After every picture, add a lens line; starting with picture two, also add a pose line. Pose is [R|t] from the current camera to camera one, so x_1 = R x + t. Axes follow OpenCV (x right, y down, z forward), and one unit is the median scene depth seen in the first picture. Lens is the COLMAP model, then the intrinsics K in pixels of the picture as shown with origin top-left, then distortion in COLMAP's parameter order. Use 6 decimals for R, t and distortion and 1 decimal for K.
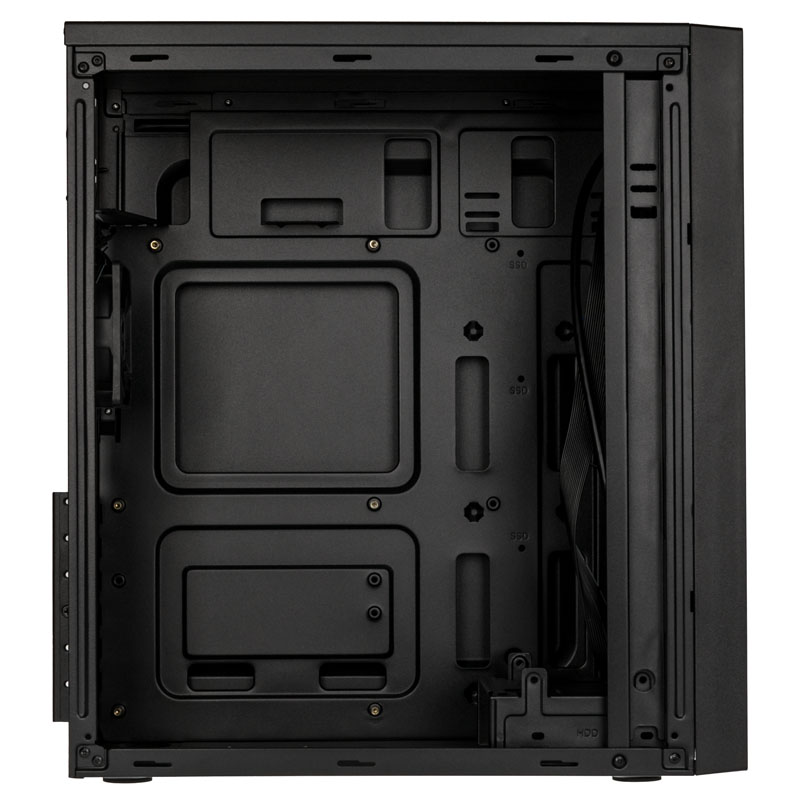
lens RADIAL K [[2425.4, 0, 400.0], [0, 2425.4, 400.0], [0, 0, 1]] dist [-0.015703, -0.144851]
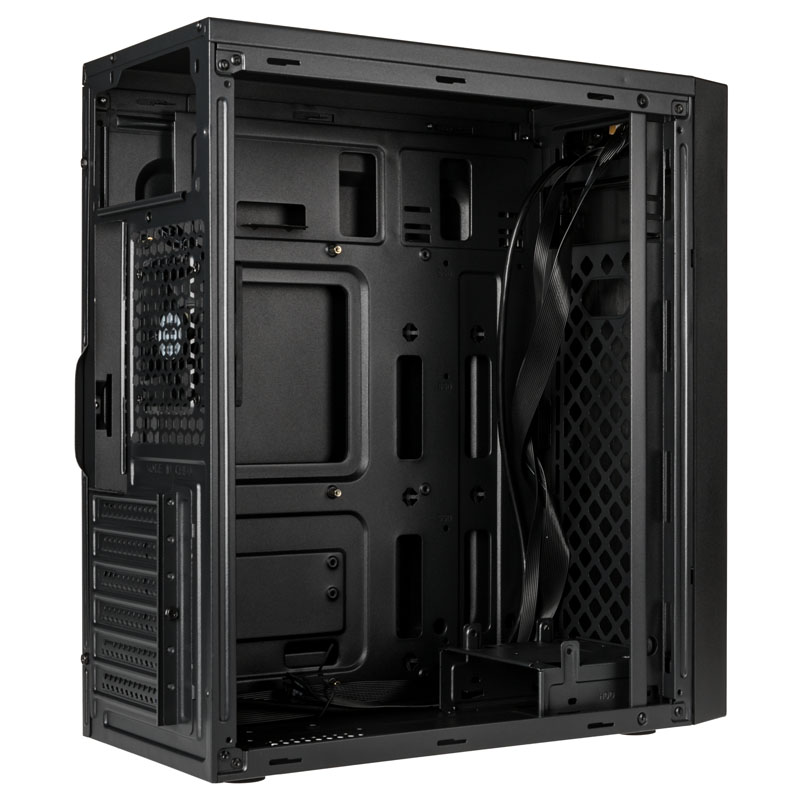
lens RADIAL K [[1892.0, 0, 400.0], [0, 1892.0, 400.0], [0, 0, 1]] dist [-0.032616, -0.340203]
pose [[0.854068, 0.001495, 0.520159, -0.421143], [-0.016701, 0.999559, 0.024548, -0.018912], [-0.519893, -0.029653, 0.853716, 0.270859]]
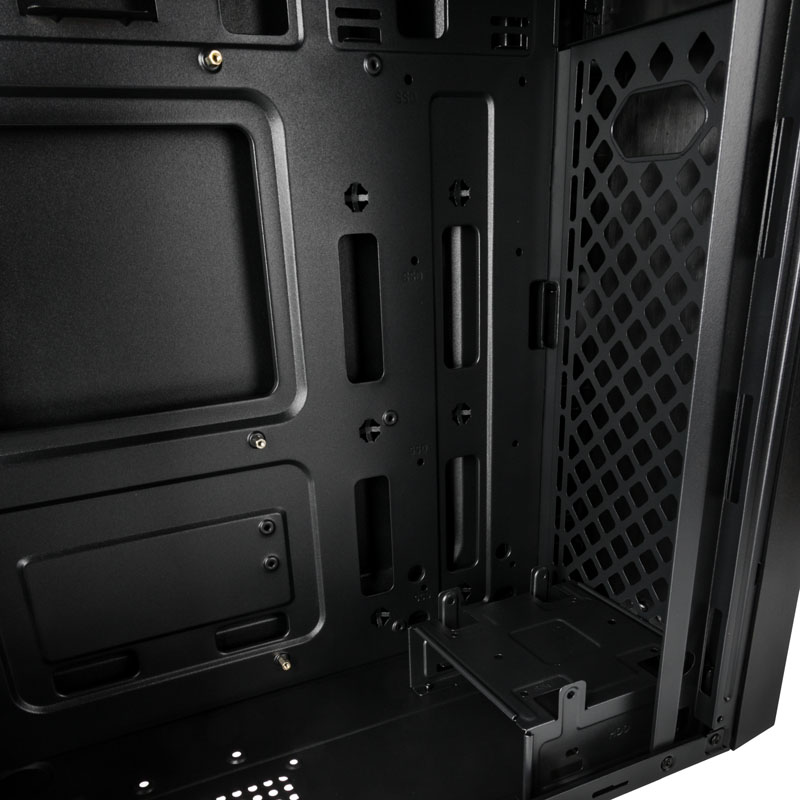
lens RADIAL K [[800.2, 0, 398.1], [0, 800.2, 557.9], [0, 0, 1]] dist [0.010004, 0.002429]
pose [[0.903012, -0.207520, 0.376172, -0.075945], [0.027277, 0.901528, 0.431860, -0.034991], [-0.428749, -0.379714, 0.819751, 0.749123]]
